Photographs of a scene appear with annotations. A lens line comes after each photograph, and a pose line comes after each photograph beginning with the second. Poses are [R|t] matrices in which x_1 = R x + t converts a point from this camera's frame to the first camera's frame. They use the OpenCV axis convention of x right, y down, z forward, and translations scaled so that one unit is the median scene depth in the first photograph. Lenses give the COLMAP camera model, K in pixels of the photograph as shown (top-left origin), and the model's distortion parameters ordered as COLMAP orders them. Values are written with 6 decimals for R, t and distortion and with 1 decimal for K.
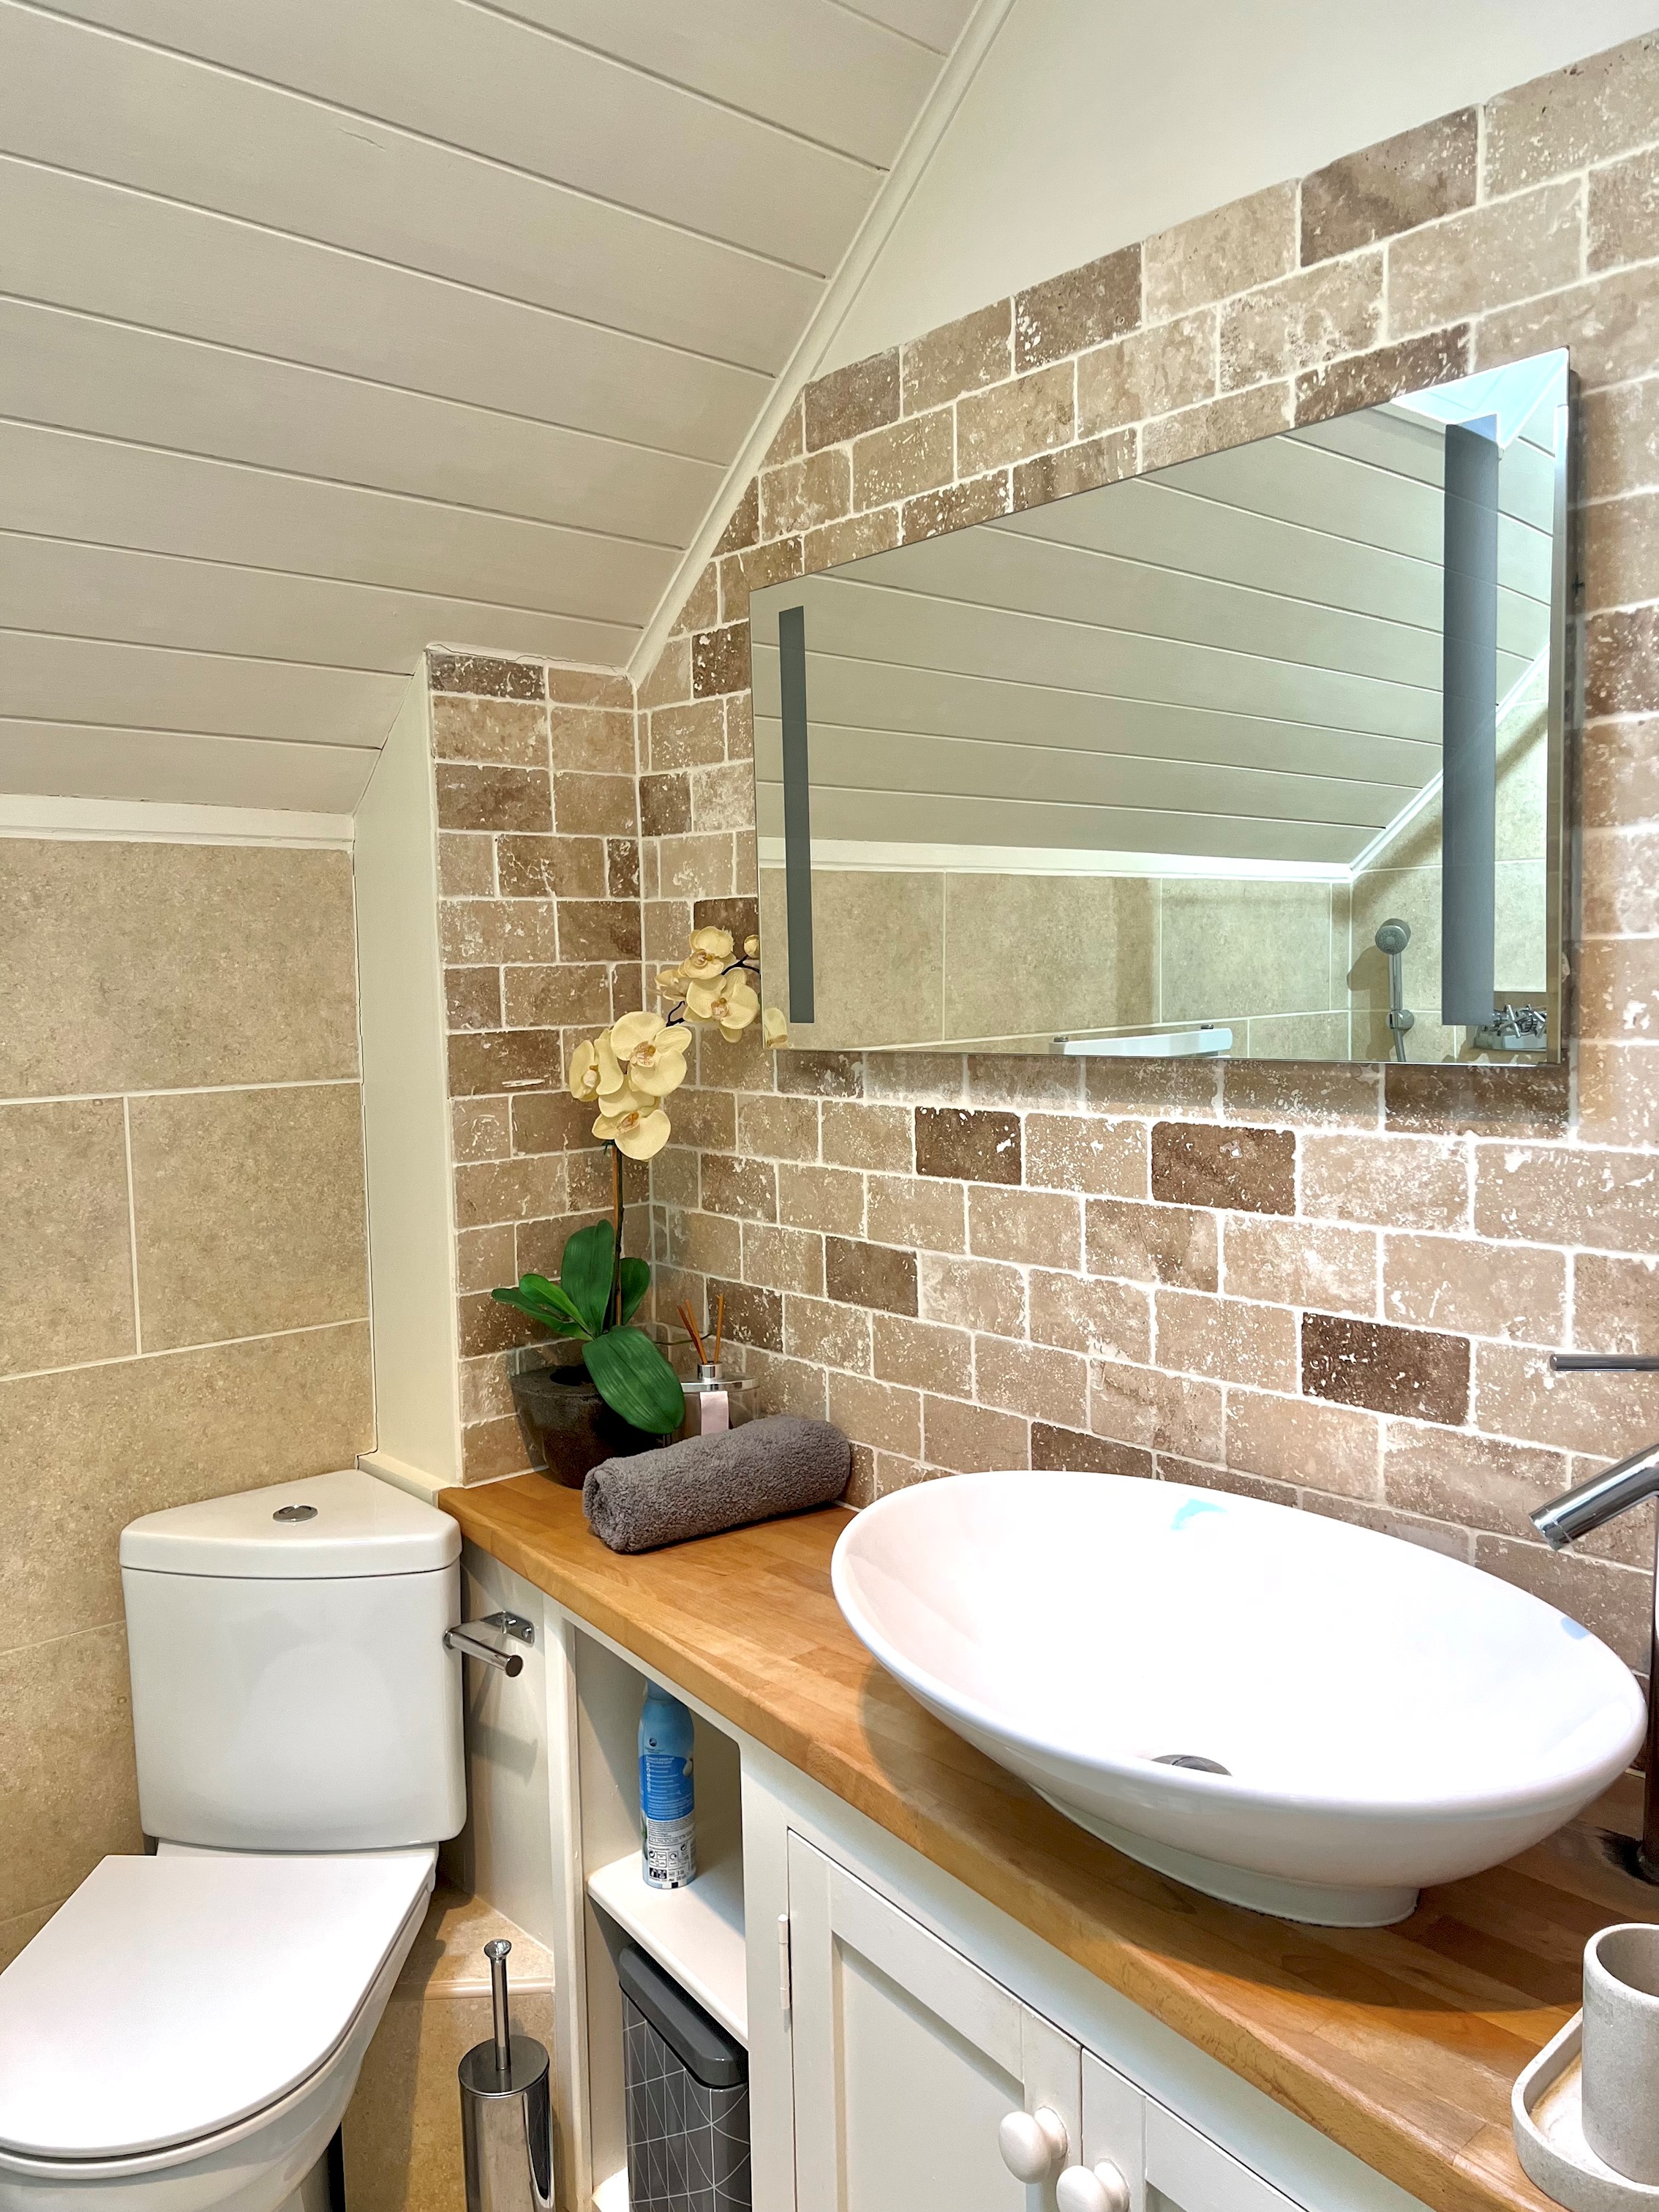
lens RADIAL K [[1670.9, 0, 829.5], [0, 1670.9, 1106.0], [0, 0, 1]] dist [0.073014, -0.117566]
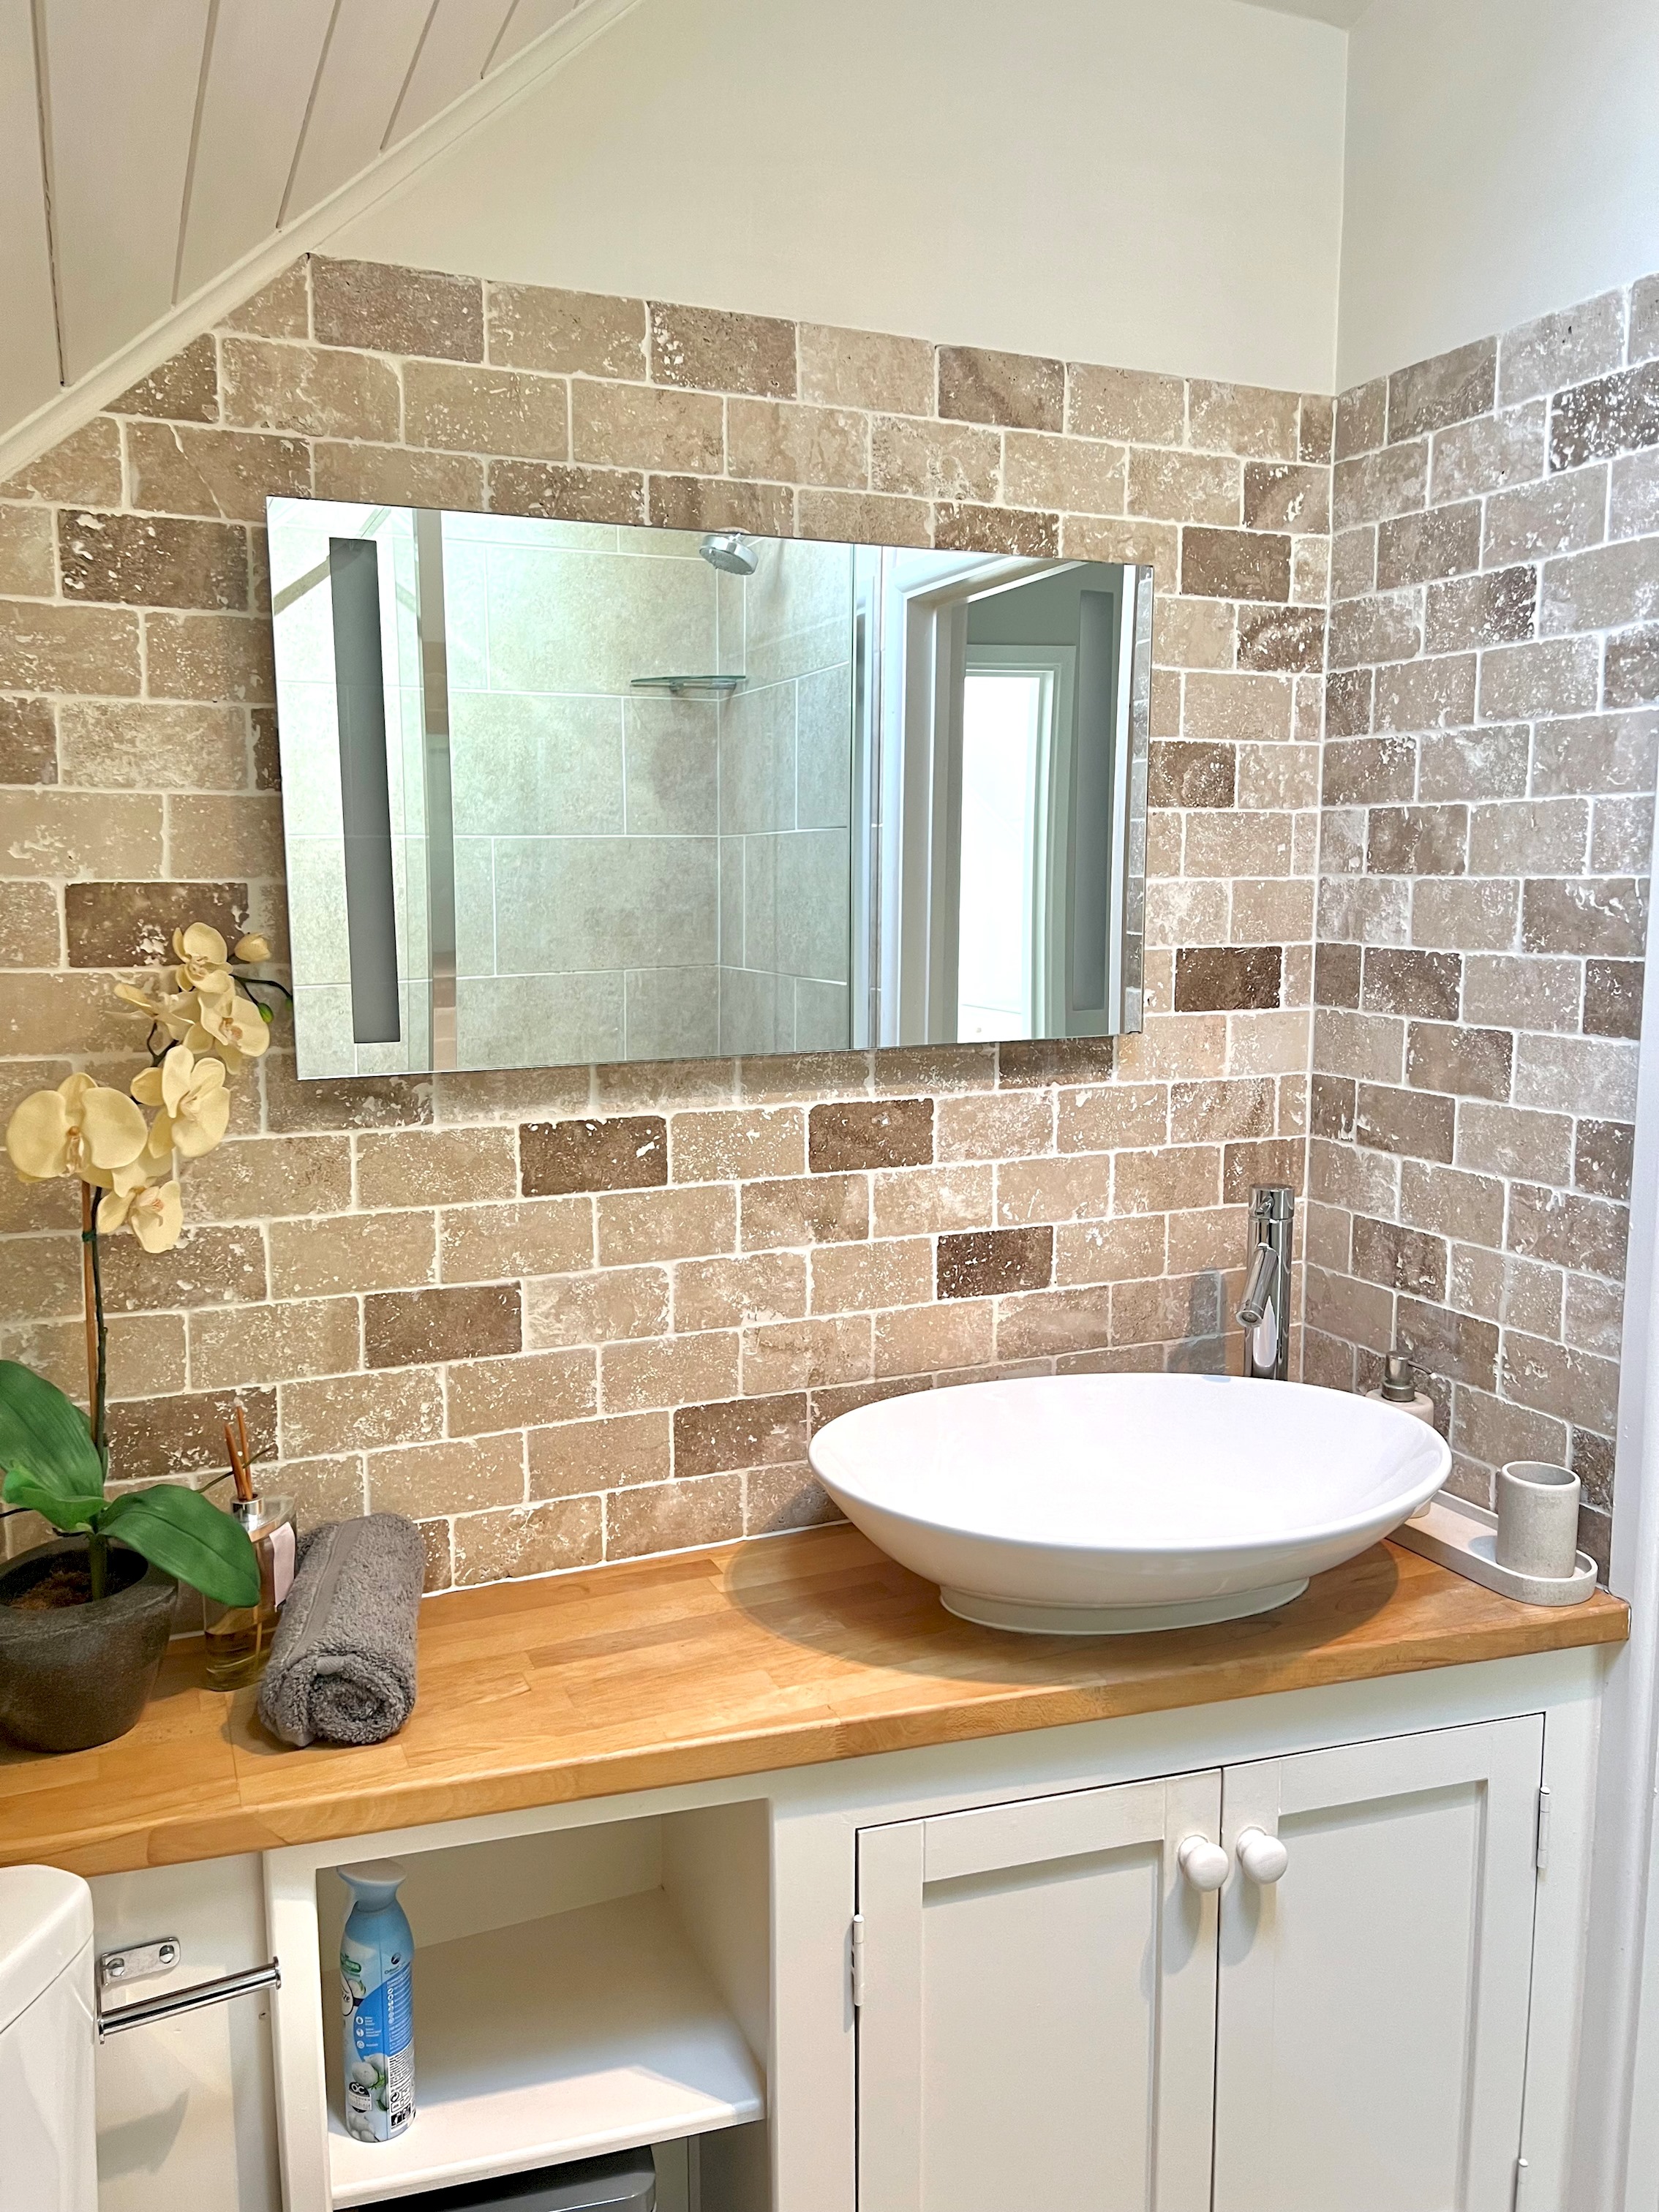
lens RADIAL K [[1669.1, 0, 839.1], [0, 1669.1, 1078.4], [0, 0, 1]] dist [0.162833, -0.391584]
pose [[0.297871, -0.097136, 0.949651, -0.881078], [0.070543, 0.994329, 0.079580, -0.098266], [-0.951996, 0.043287, 0.303034, 0.627392]]
